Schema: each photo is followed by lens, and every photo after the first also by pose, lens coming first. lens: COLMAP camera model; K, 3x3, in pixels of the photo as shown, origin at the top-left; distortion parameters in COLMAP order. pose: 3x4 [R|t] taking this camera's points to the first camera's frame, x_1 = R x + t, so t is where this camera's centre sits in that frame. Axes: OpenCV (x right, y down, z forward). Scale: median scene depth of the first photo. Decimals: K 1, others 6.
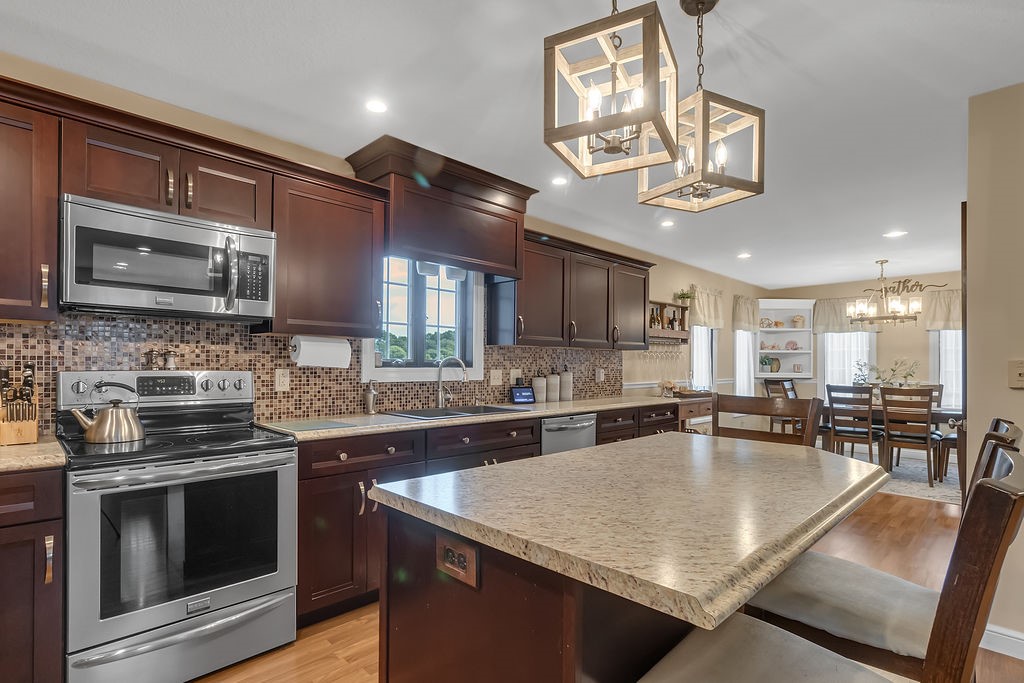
lens RADIAL K [[510.6, 0, 509.6], [0, 510.6, 350.9], [0, 0, 1]] dist [0.000364, 0.000003]
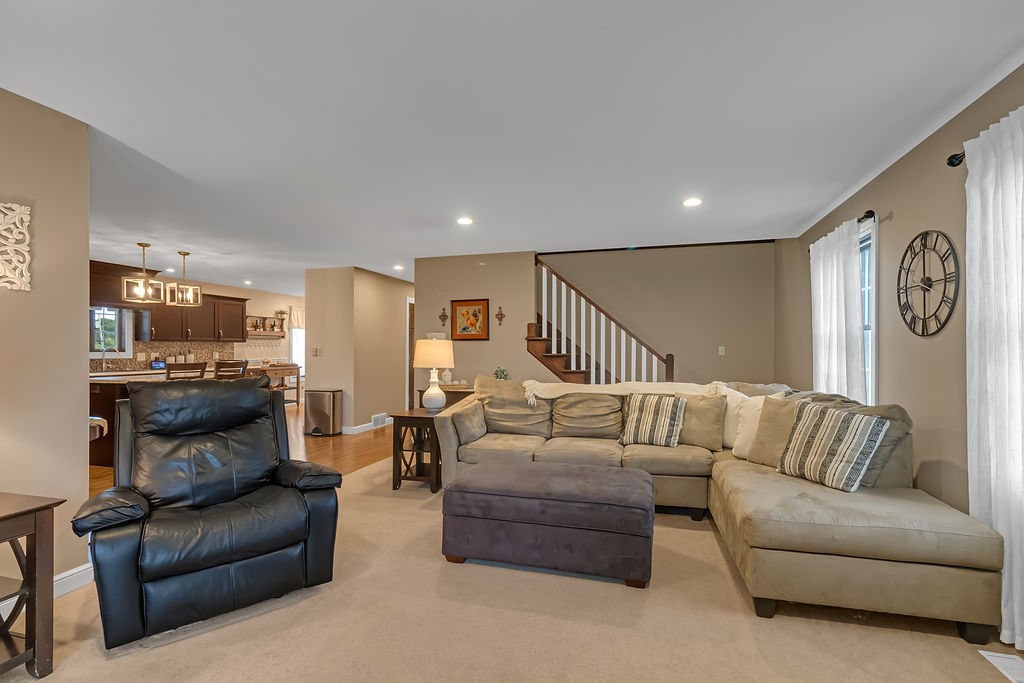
lens RADIAL K [[486.4, 0, 514.9], [0, 486.4, 339.9], [0, 0, 1]] dist [-0.002082, -0.000491]
pose [[0.876846, -0.001406, 0.480770, 0.339549], [-0.000153, 0.999995, 0.003203, -0.021679], [-0.480772, -0.002882, 0.876841, -1.379050]]
